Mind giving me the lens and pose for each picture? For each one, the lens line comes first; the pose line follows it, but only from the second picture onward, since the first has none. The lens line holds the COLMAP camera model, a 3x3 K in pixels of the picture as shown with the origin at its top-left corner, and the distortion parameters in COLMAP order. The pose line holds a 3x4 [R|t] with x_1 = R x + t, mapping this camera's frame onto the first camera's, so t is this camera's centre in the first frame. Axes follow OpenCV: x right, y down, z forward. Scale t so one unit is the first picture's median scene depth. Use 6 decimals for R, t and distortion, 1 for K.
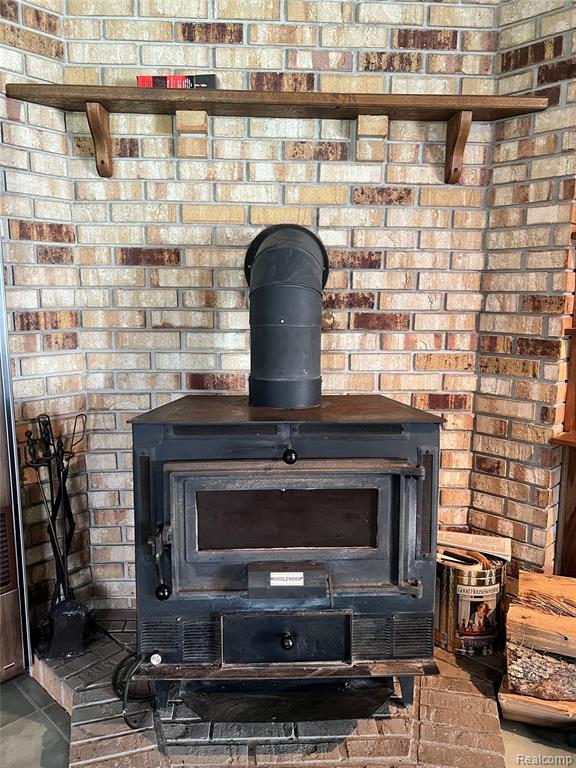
lens RADIAL K [[578.9, 0, 289.1], [0, 578.9, 381.2], [0, 0, 1]] dist [0.052645, -0.059914]
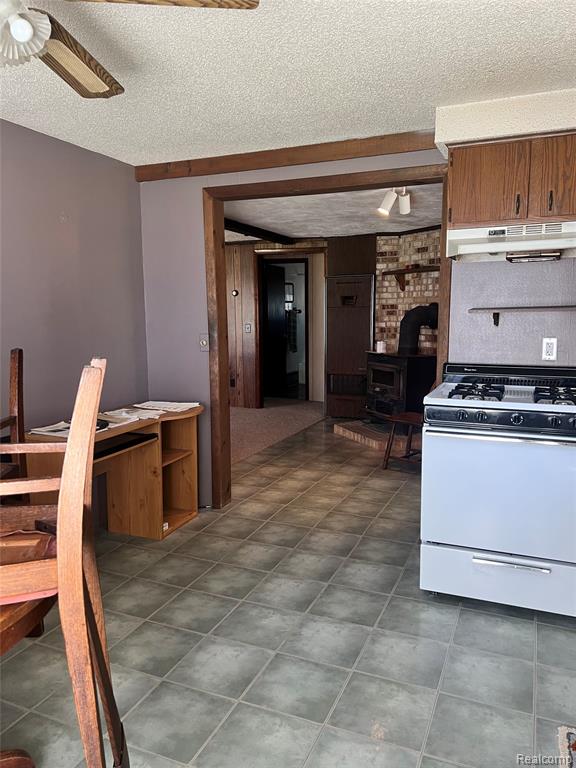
lens RADIAL K [[578.9, 0, 285.6], [0, 578.9, 380.7], [0, 0, 1]] dist [0.052645, -0.059914]
pose [[0.346390, 0.108020, -0.931851, 2.866837], [-0.138167, 0.988390, 0.063214, 0.072552], [0.927860, 0.106854, 0.357293, -0.909886]]
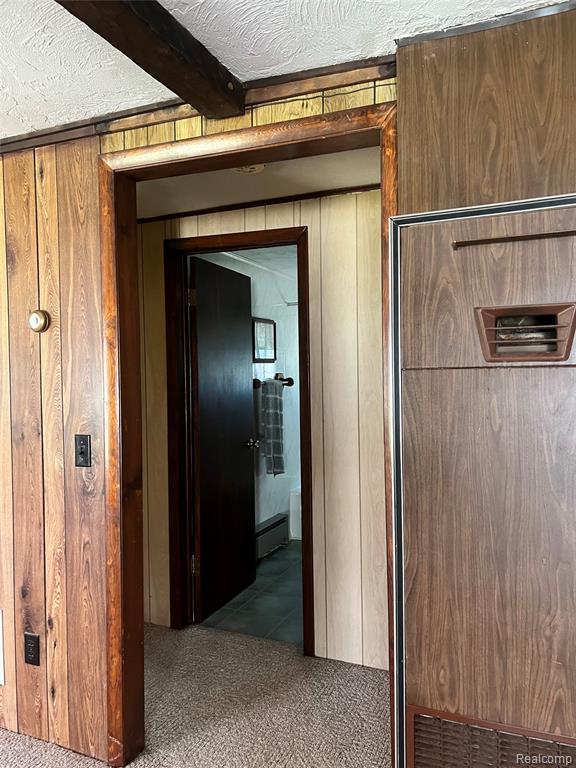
lens RADIAL K [[578.9, 0, 287.2], [0, 578.9, 387.2], [0, 0, 1]] dist [0.052645, -0.059914]
pose [[0.350046, 0.010223, -0.936677, 0.011474], [-0.132667, 0.990402, -0.038769, -0.129591], [0.927290, 0.137837, 0.348043, 0.250901]]
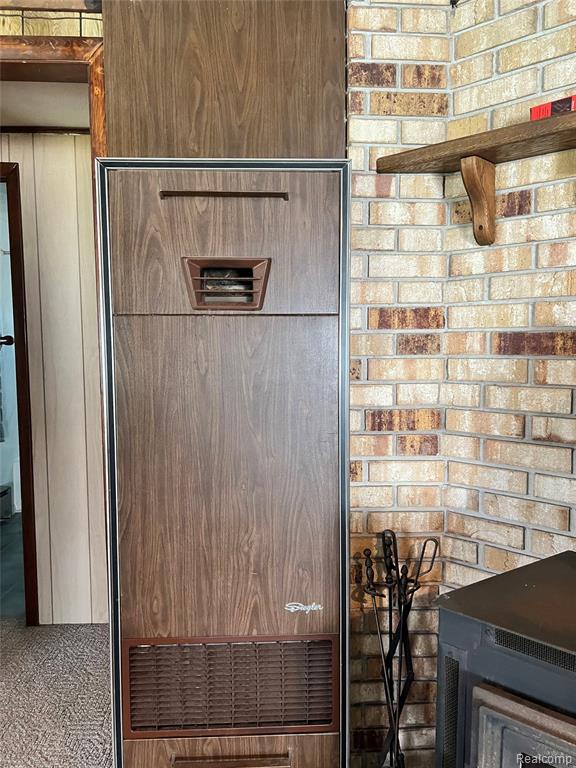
lens RADIAL K [[578.9, 0, 292.5], [0, 578.9, 385.6], [0, 0, 1]] dist [0.052645, -0.059914]
pose [[0.716837, 0.048526, -0.695551, 0.055353], [-0.102551, 0.994064, -0.036337, -0.106555], [0.689658, 0.097377, 0.717558, 0.276220]]
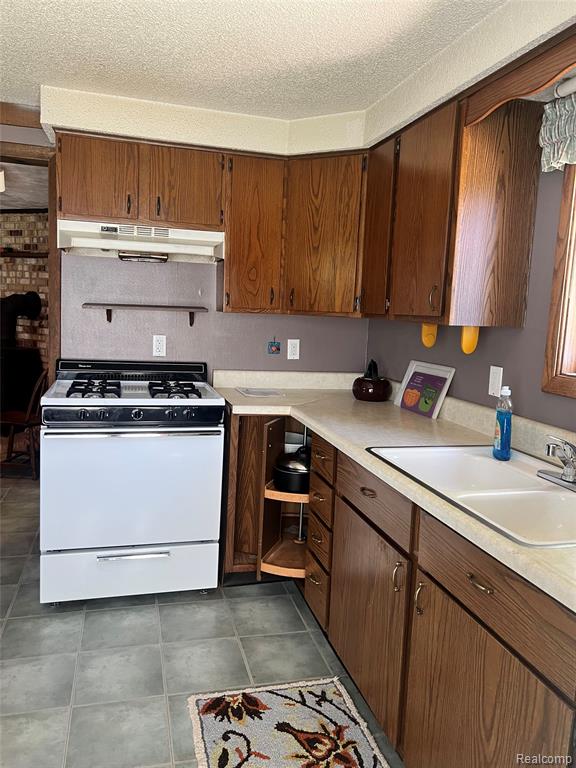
lens RADIAL K [[578.9, 0, 287.9], [0, 578.9, 381.1], [0, 0, 1]] dist [0.052645, -0.059914]
pose [[0.853324, 0.101587, -0.511389, 2.824755], [-0.125744, 0.991981, -0.012765, 0.066476], [0.505991, 0.075196, 0.859255, -0.932383]]
